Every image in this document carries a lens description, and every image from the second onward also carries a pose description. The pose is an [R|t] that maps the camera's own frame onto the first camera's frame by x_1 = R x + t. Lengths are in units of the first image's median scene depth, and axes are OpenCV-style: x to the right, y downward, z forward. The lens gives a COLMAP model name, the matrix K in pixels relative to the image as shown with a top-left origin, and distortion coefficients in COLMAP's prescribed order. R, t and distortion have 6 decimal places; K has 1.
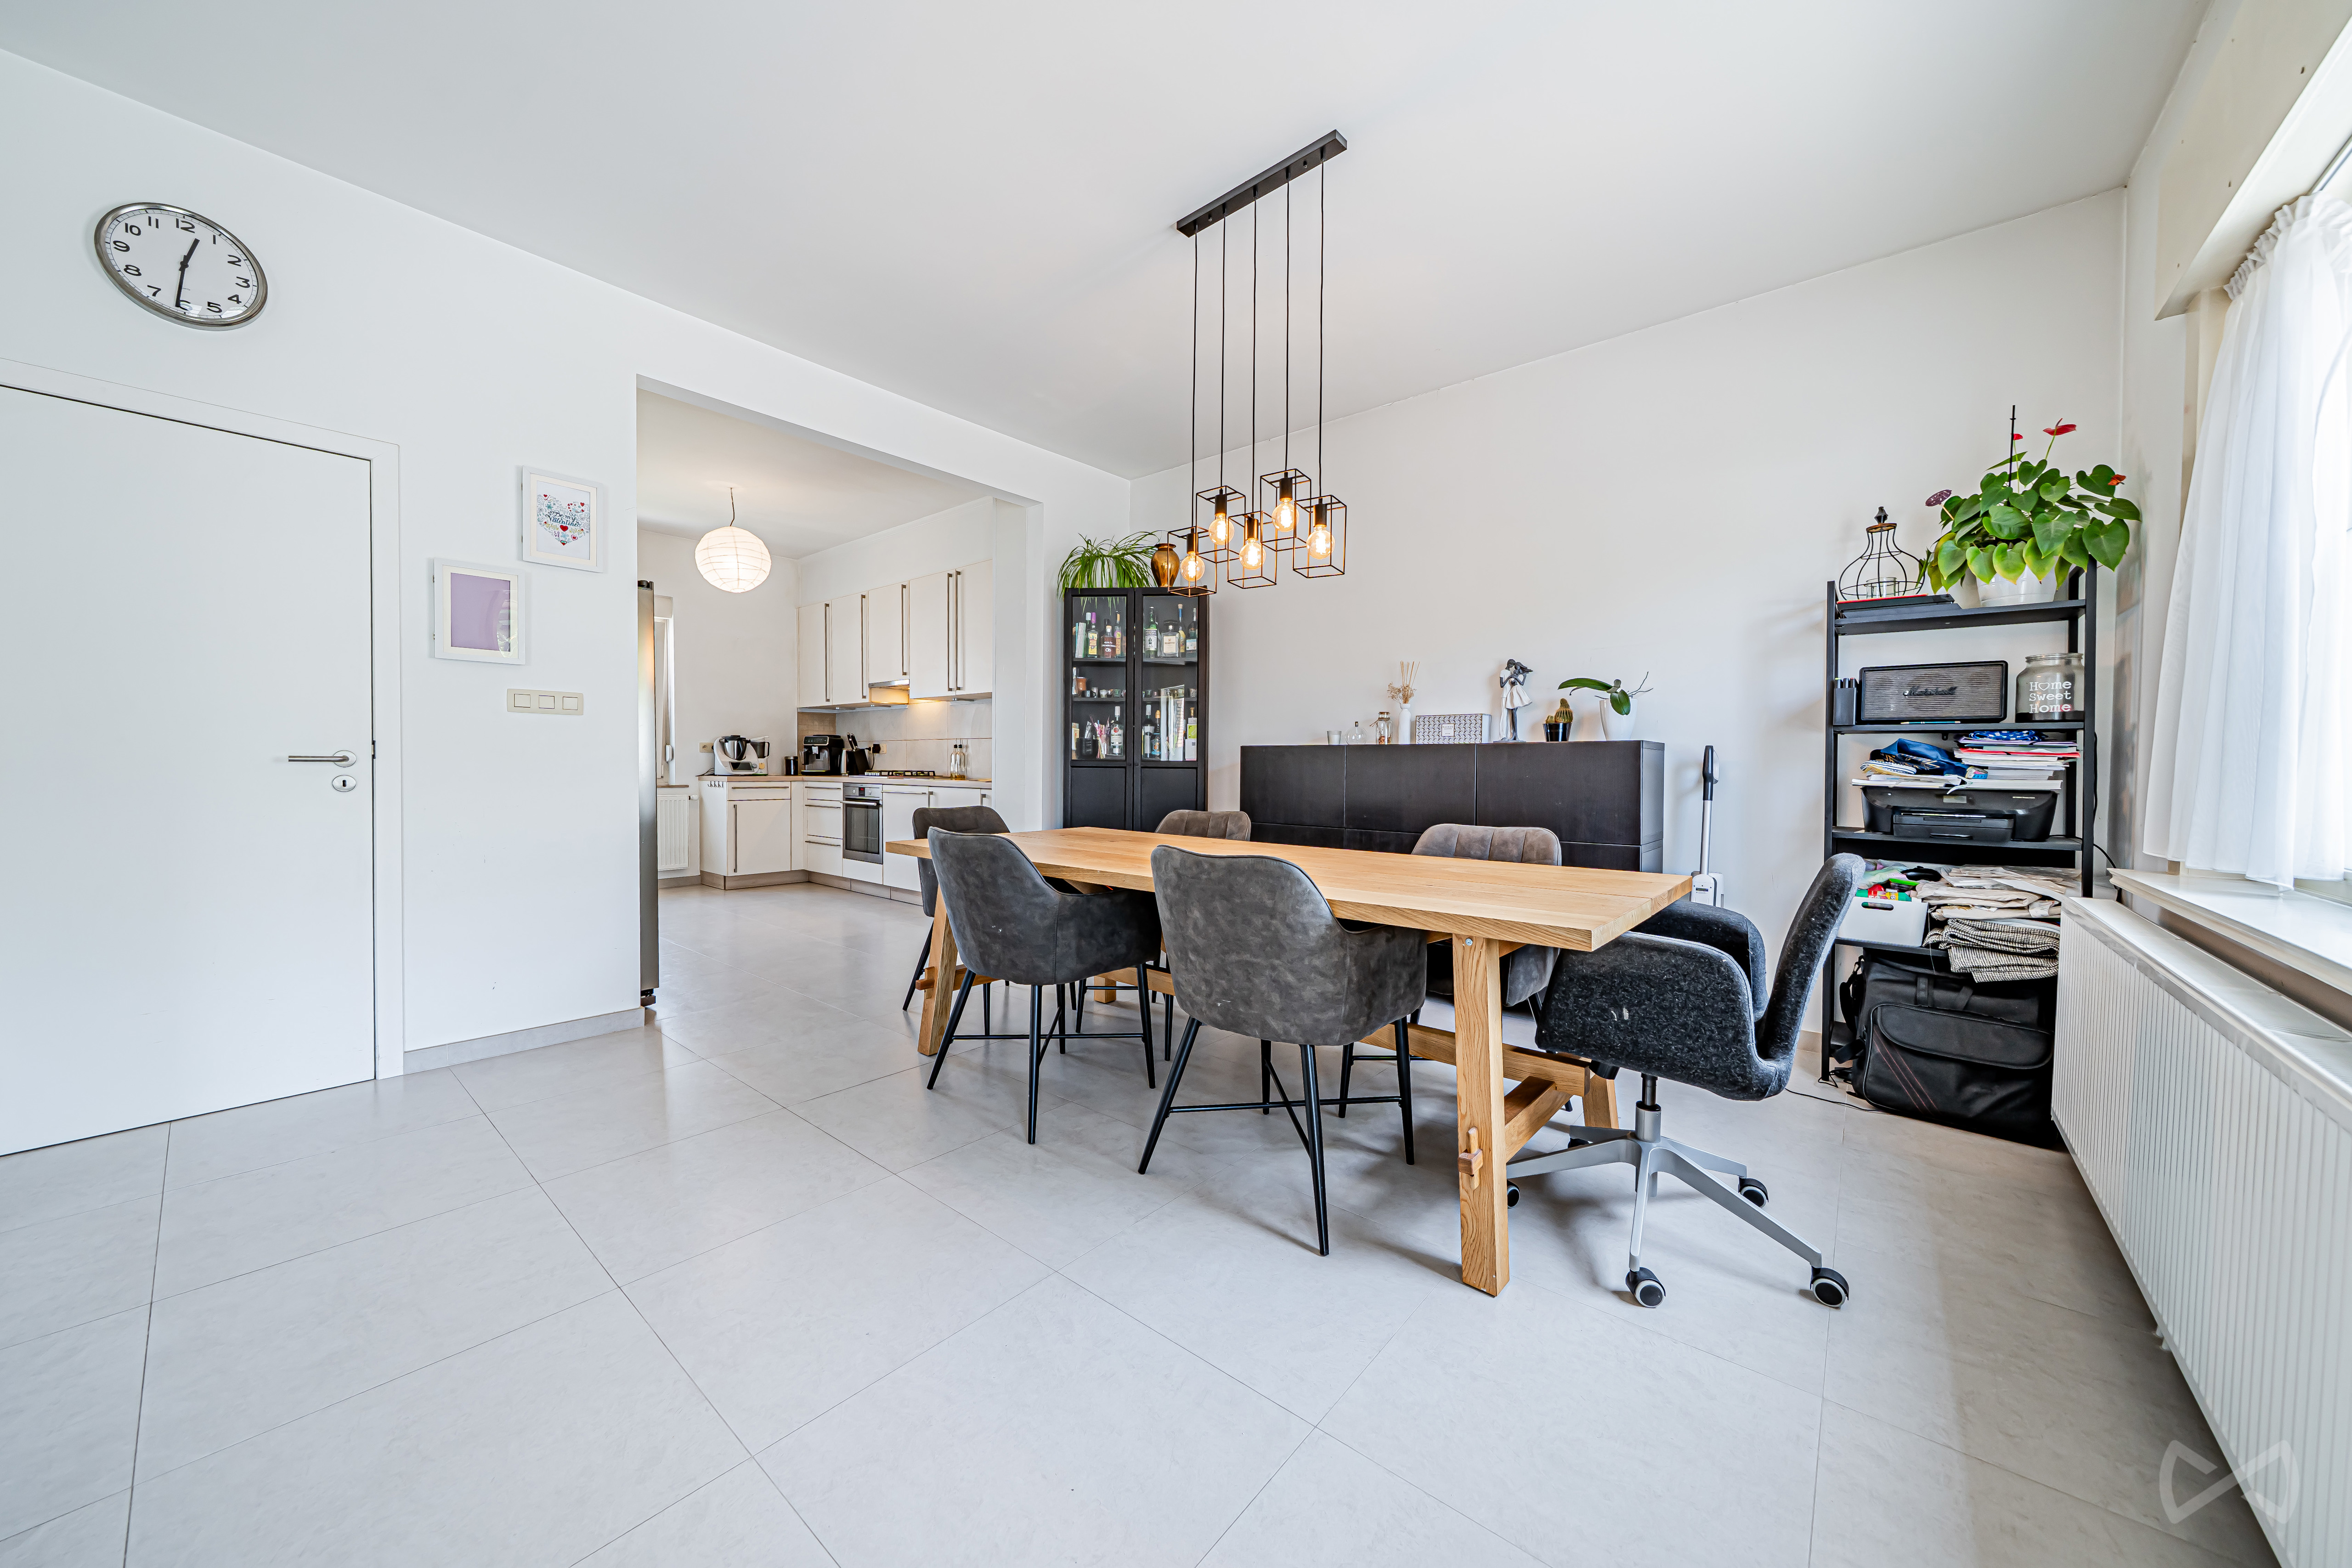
lens RADIAL K [[805.1, 0, 1164.2], [0, 805.1, 774.0], [0, 0, 1]] dist [-0.001562, -0.000133]
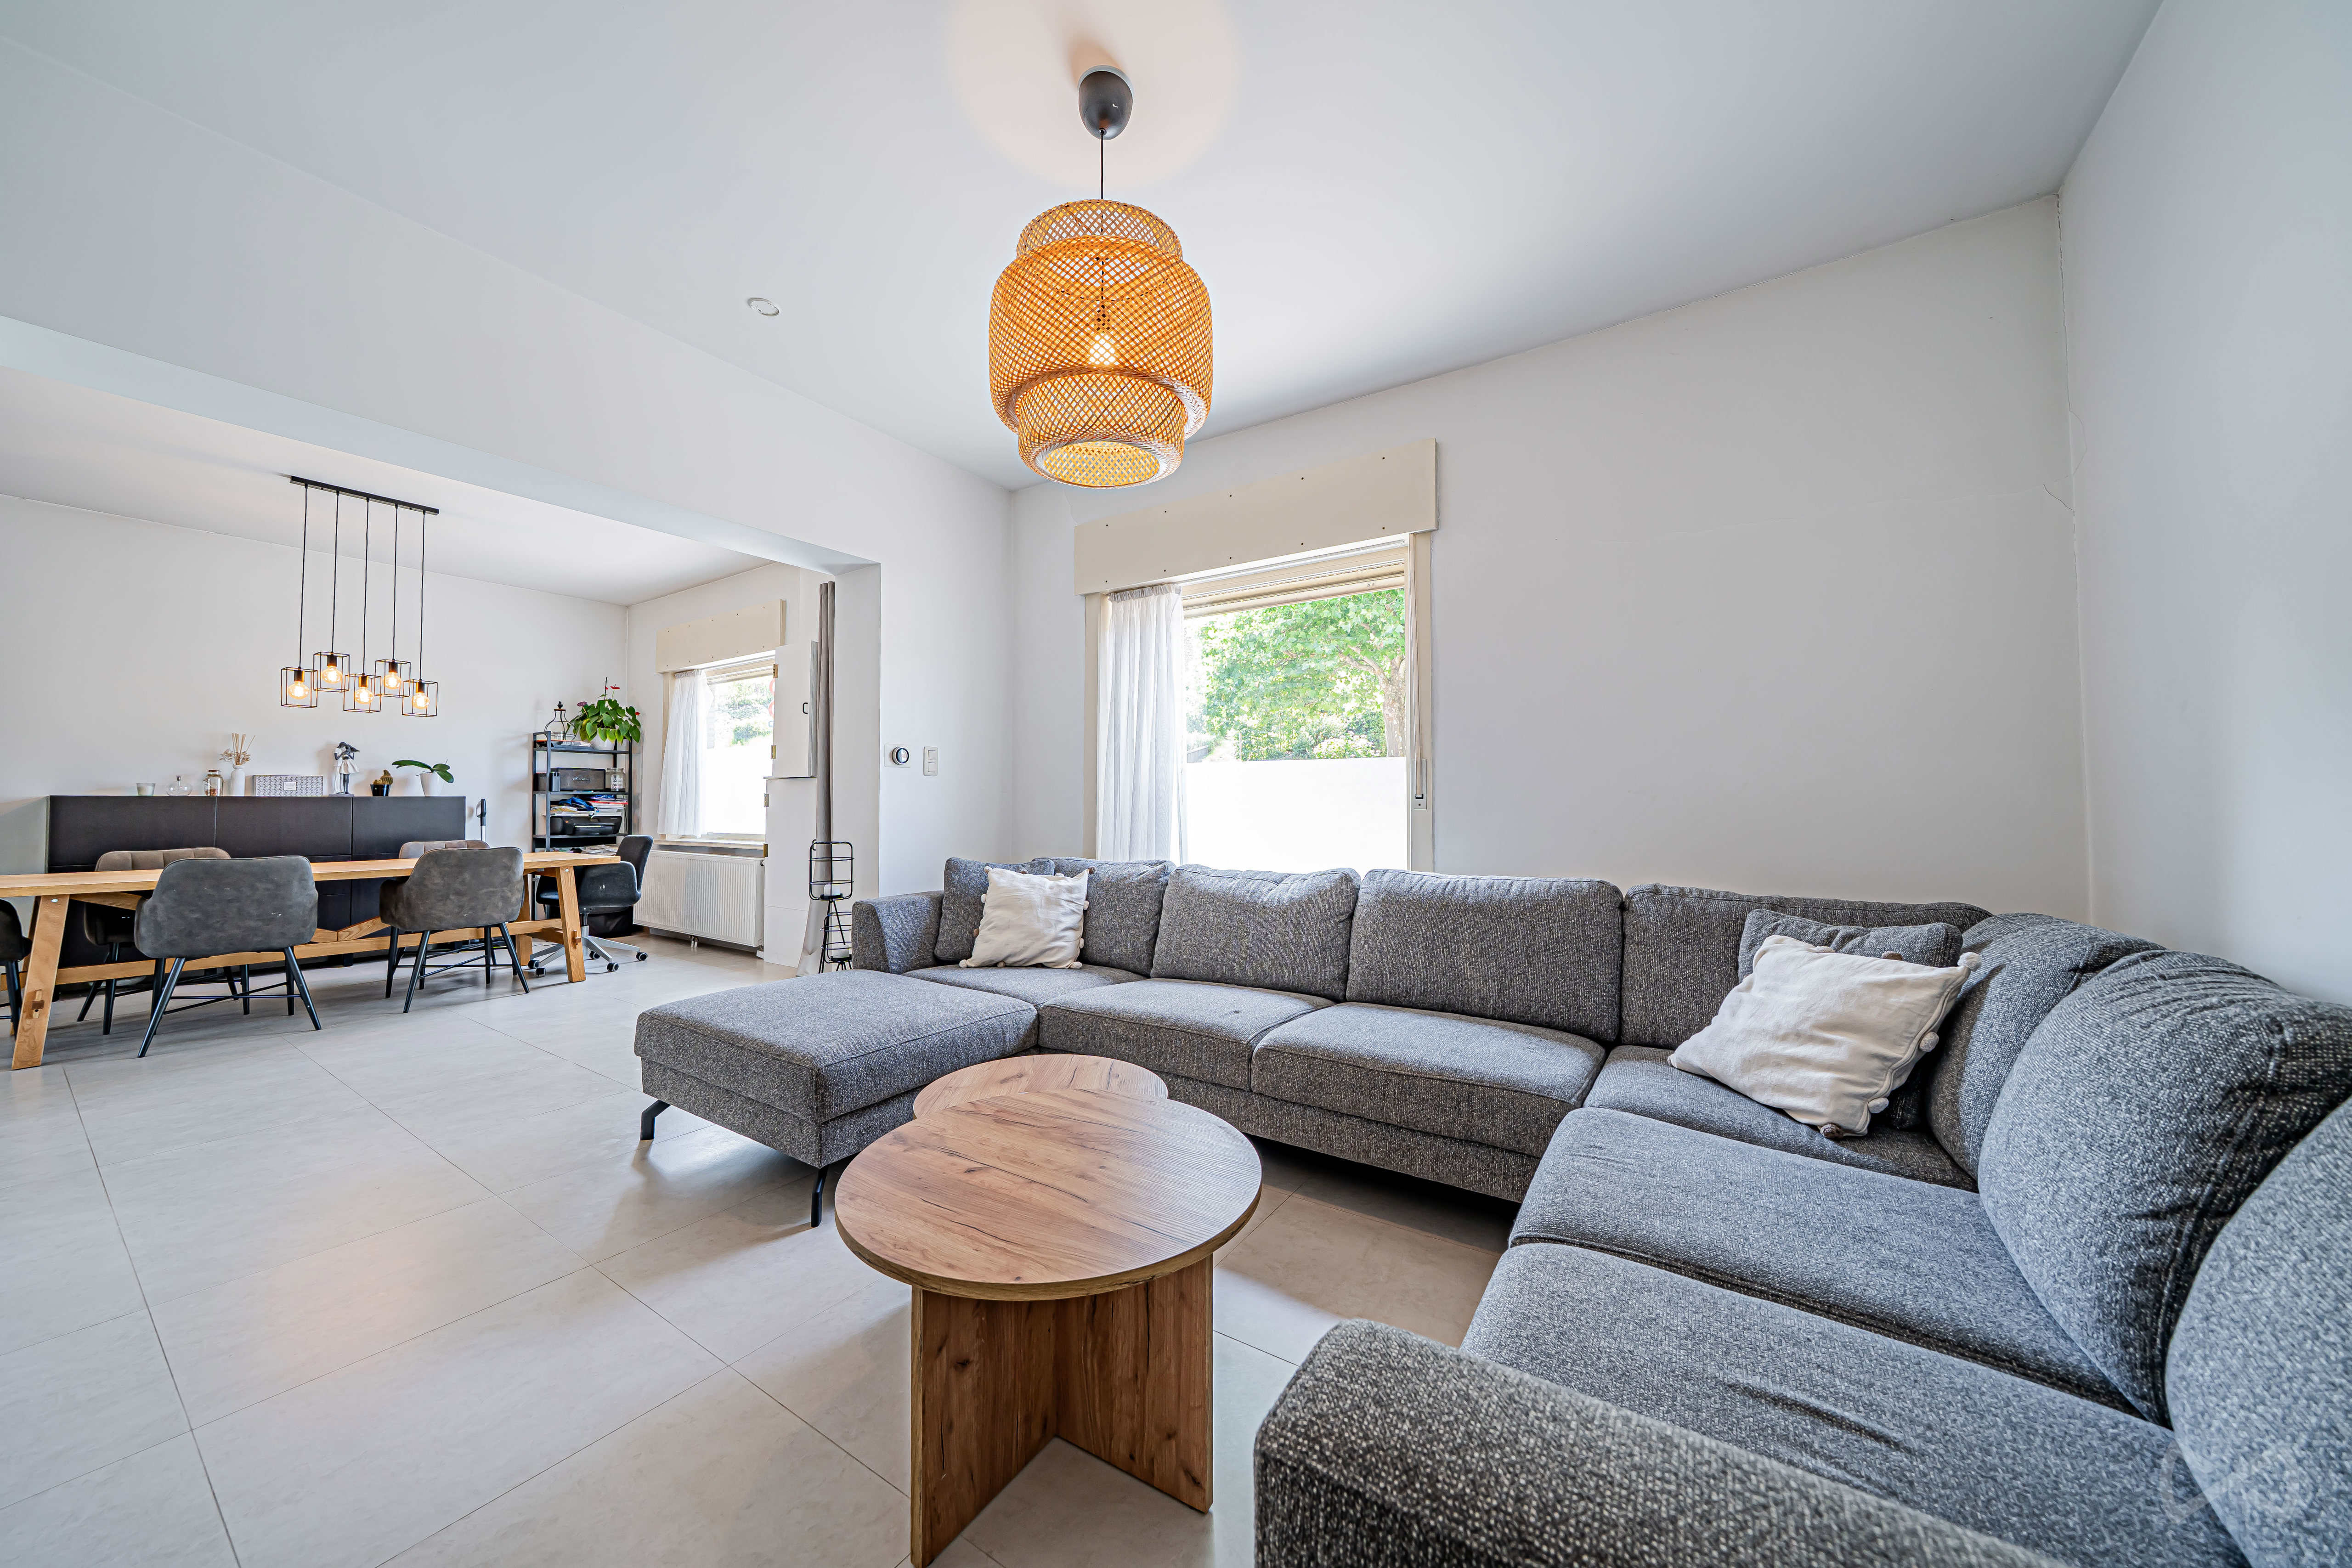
lens RADIAL K [[805.0, 0, 1167.1], [0, 805.0, 778.1], [0, 0, 1]] dist [-0.001562, -0.000133]
pose [[-0.125086, 0.021898, 0.991904, -1.647941], [0.016552, 0.999663, -0.019982, -0.020146], [-0.992008, 0.013919, -0.125406, -0.482598]]
